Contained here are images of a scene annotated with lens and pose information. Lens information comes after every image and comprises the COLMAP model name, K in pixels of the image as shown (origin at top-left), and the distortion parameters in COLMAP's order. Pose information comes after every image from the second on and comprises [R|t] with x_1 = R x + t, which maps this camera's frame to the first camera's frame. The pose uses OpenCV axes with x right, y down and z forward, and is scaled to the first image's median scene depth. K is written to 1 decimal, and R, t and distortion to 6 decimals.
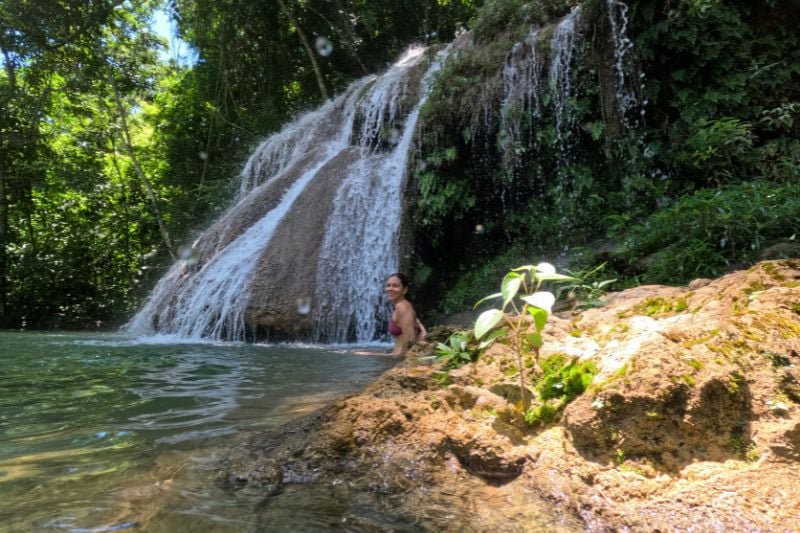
lens RADIAL K [[388.8, 0, 400.0], [0, 388.8, 266.5], [0, 0, 1]] dist [0.002824, 0.001586]
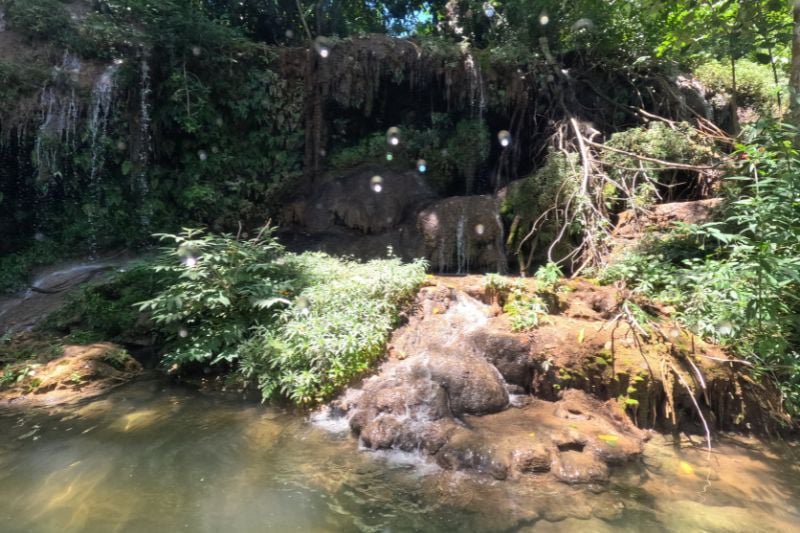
lens RADIAL K [[388.8, 0, 400.0], [0, 388.8, 266.5], [0, 0, 1]] dist [0.002824, 0.001586]
pose [[0.535425, -0.010673, 0.844515, -0.165070], [-0.150120, 0.982796, 0.107597, -0.296521], [-0.831134, -0.184388, 0.524611, -0.648696]]
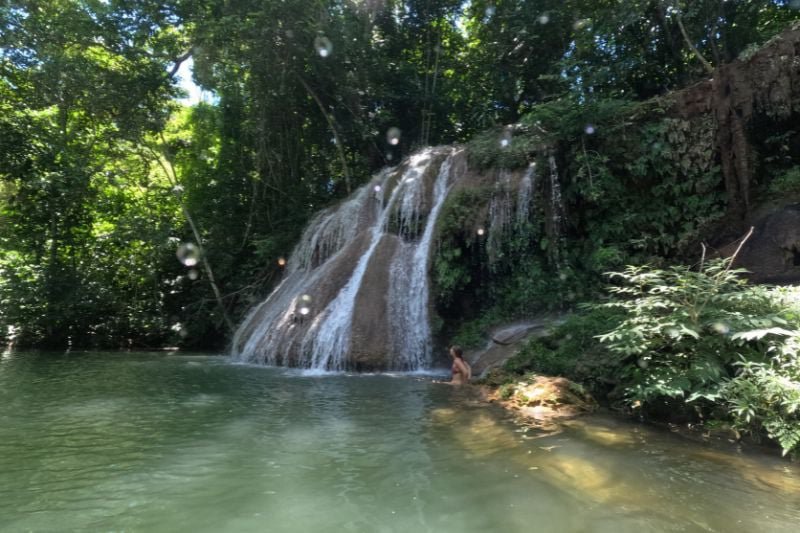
lens RADIAL K [[381.7, 0, 400.0], [0, 381.7, 266.5], [0, 0, 1]] dist [0.004190, 0.000344]
pose [[0.996092, 0.015574, 0.086941, -0.268595], [-0.014317, 0.999784, -0.015066, -0.212894], [-0.087157, 0.013763, 0.996100, -0.619832]]
